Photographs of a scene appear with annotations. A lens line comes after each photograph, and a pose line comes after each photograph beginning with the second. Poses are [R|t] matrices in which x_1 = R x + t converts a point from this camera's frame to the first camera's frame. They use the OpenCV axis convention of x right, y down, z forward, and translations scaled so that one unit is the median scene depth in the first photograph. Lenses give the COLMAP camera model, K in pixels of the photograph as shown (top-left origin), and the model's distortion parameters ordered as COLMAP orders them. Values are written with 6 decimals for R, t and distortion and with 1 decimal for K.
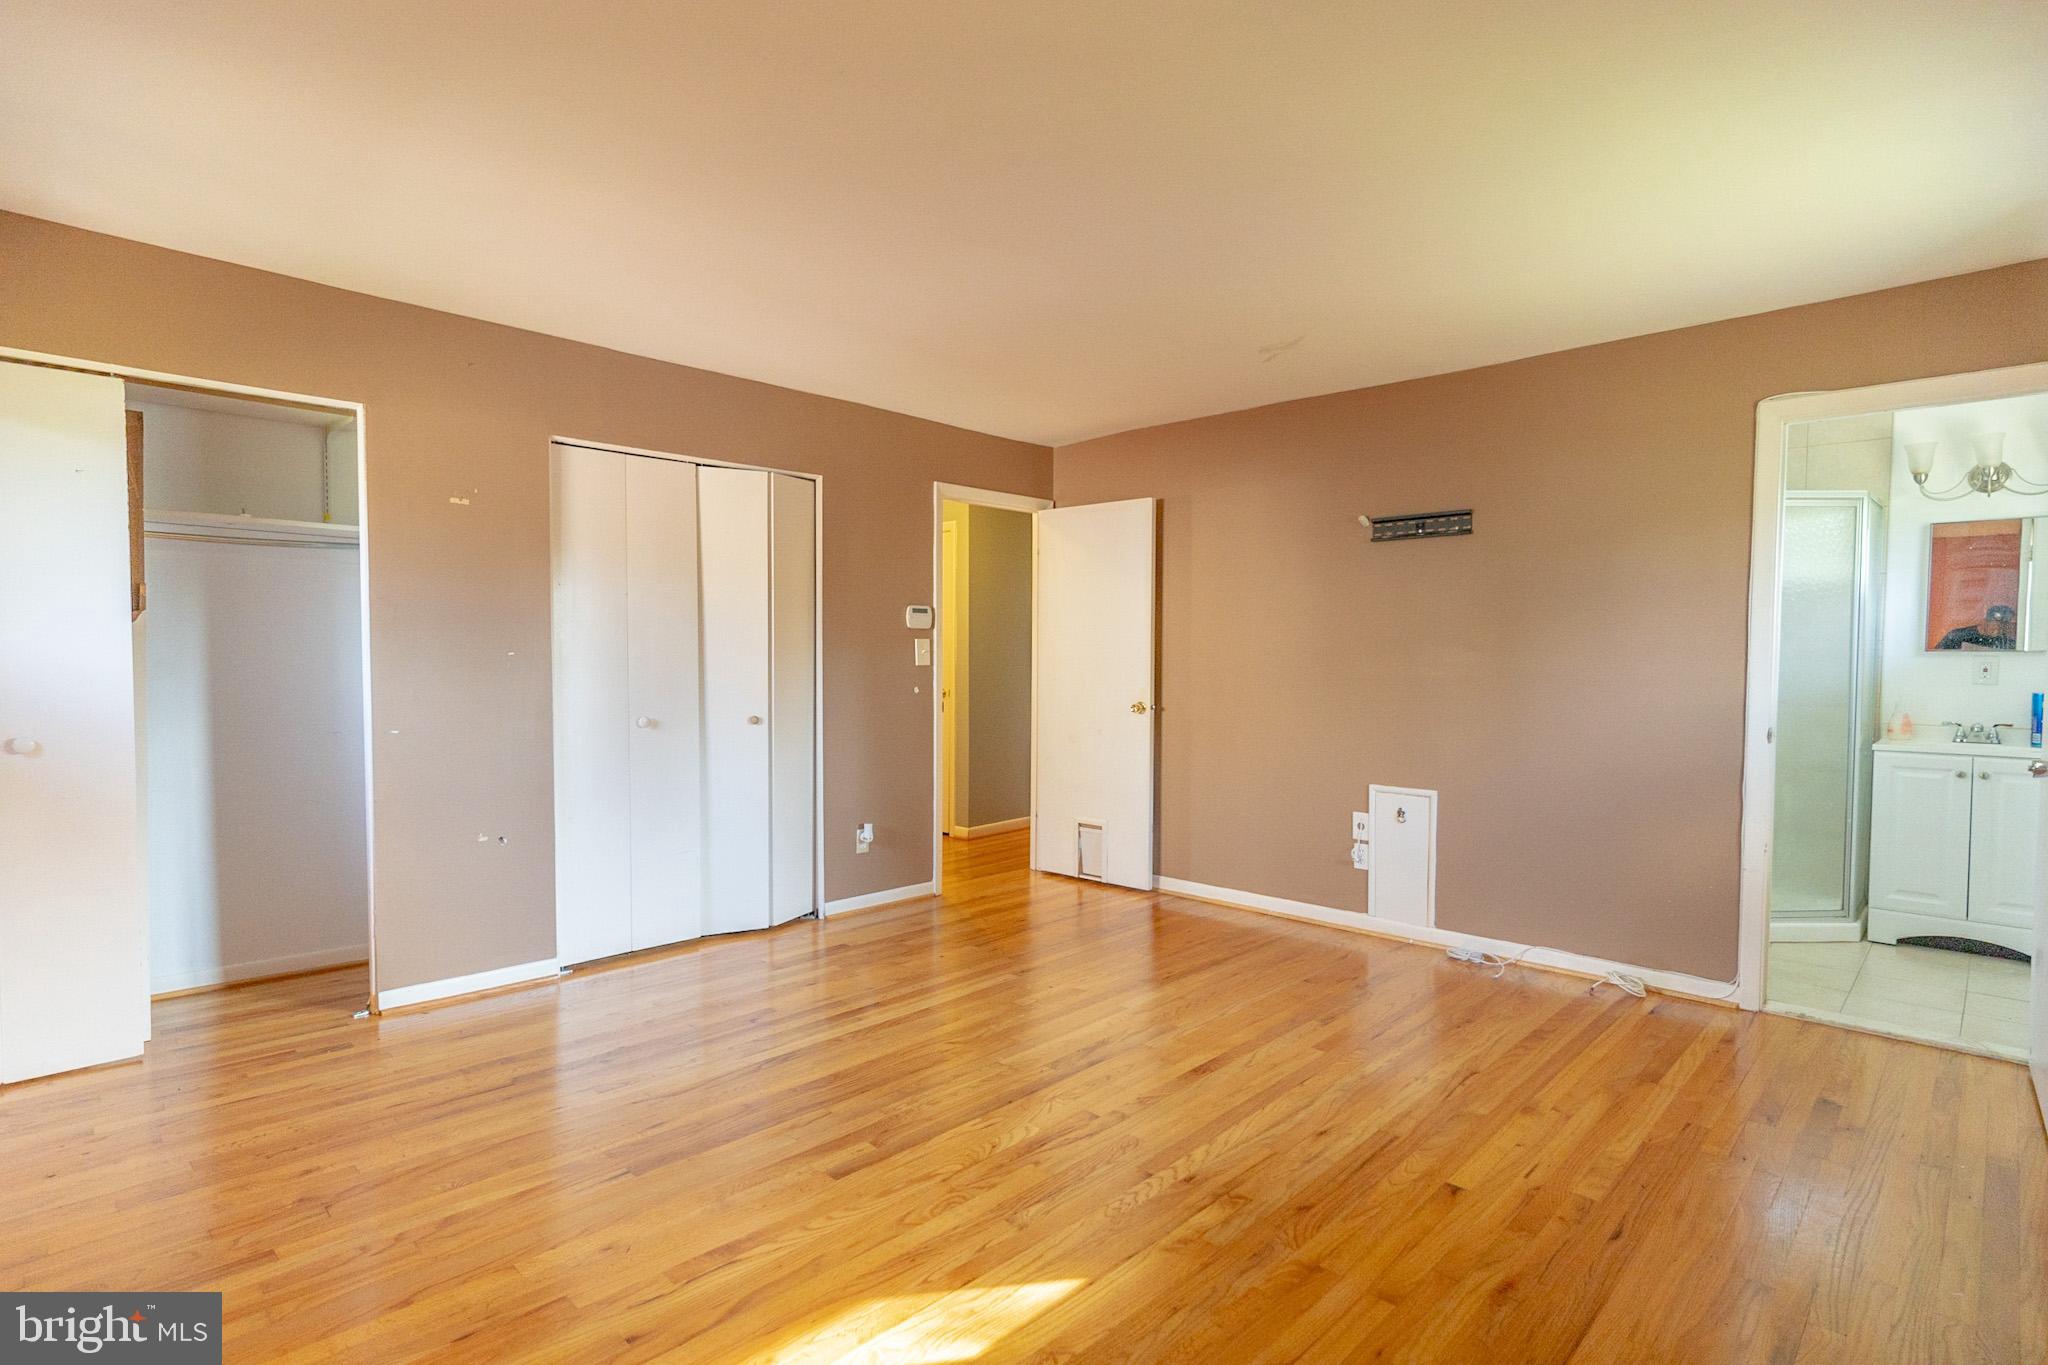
lens RADIAL K [[1011.1, 0, 1019.8], [0, 1011.1, 687.8], [0, 0, 1]] dist [0.001085, 0.000136]
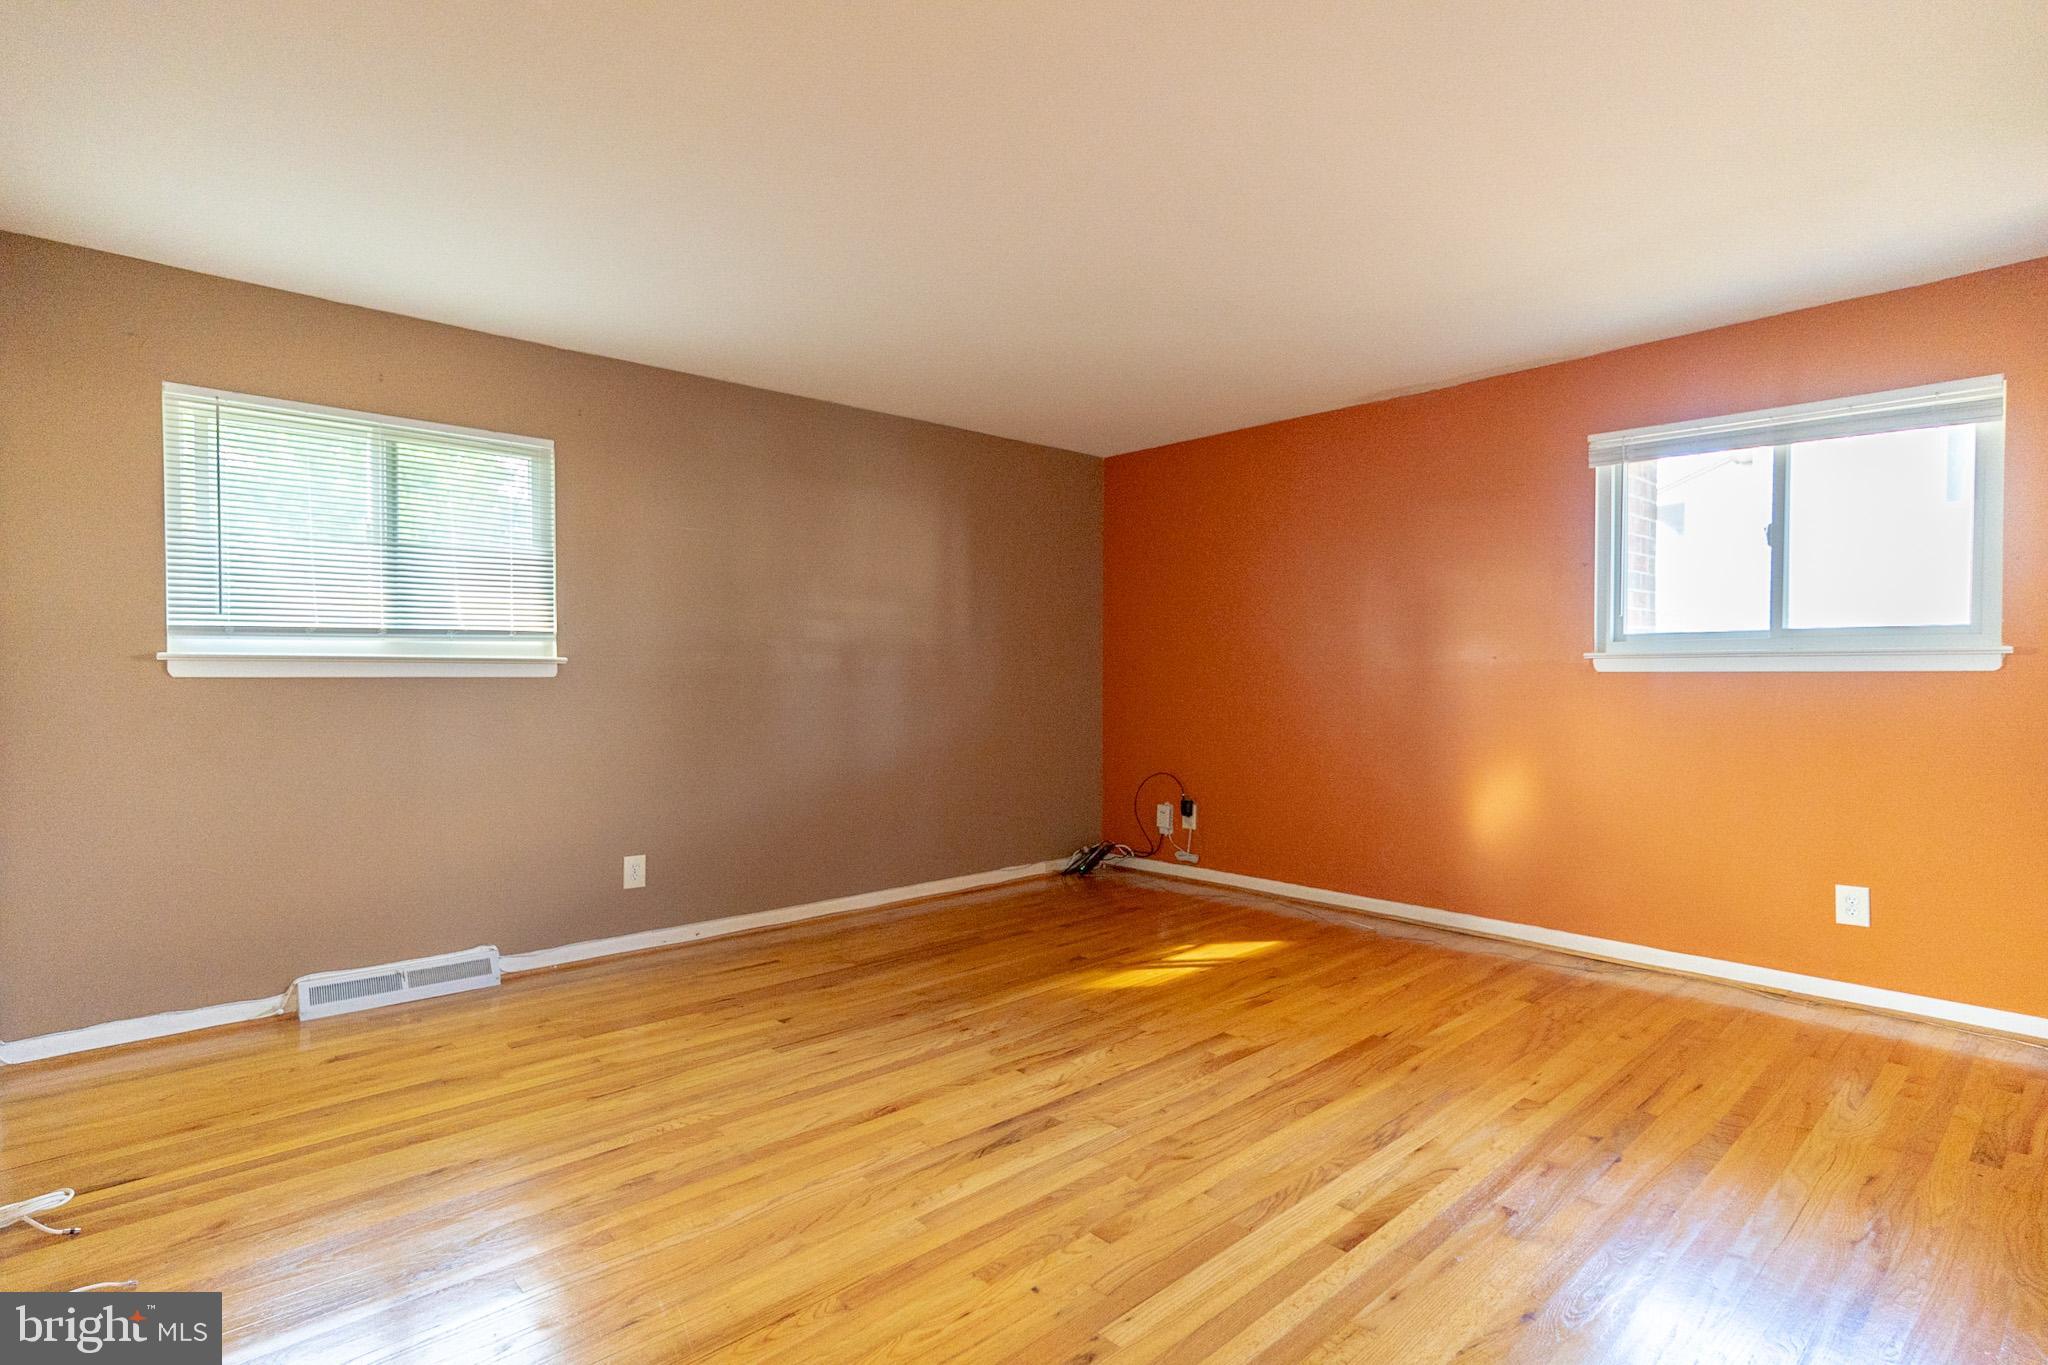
lens RADIAL K [[1011.1, 0, 1019.8], [0, 1011.1, 687.8], [0, 0, 1]] dist [0.001085, 0.000136]
pose [[-0.998235, -0.005502, 0.059125, 0.008106], [-0.002276, 0.998512, 0.054490, -0.029301], [-0.059337, 0.054259, -0.996762, 1.328989]]
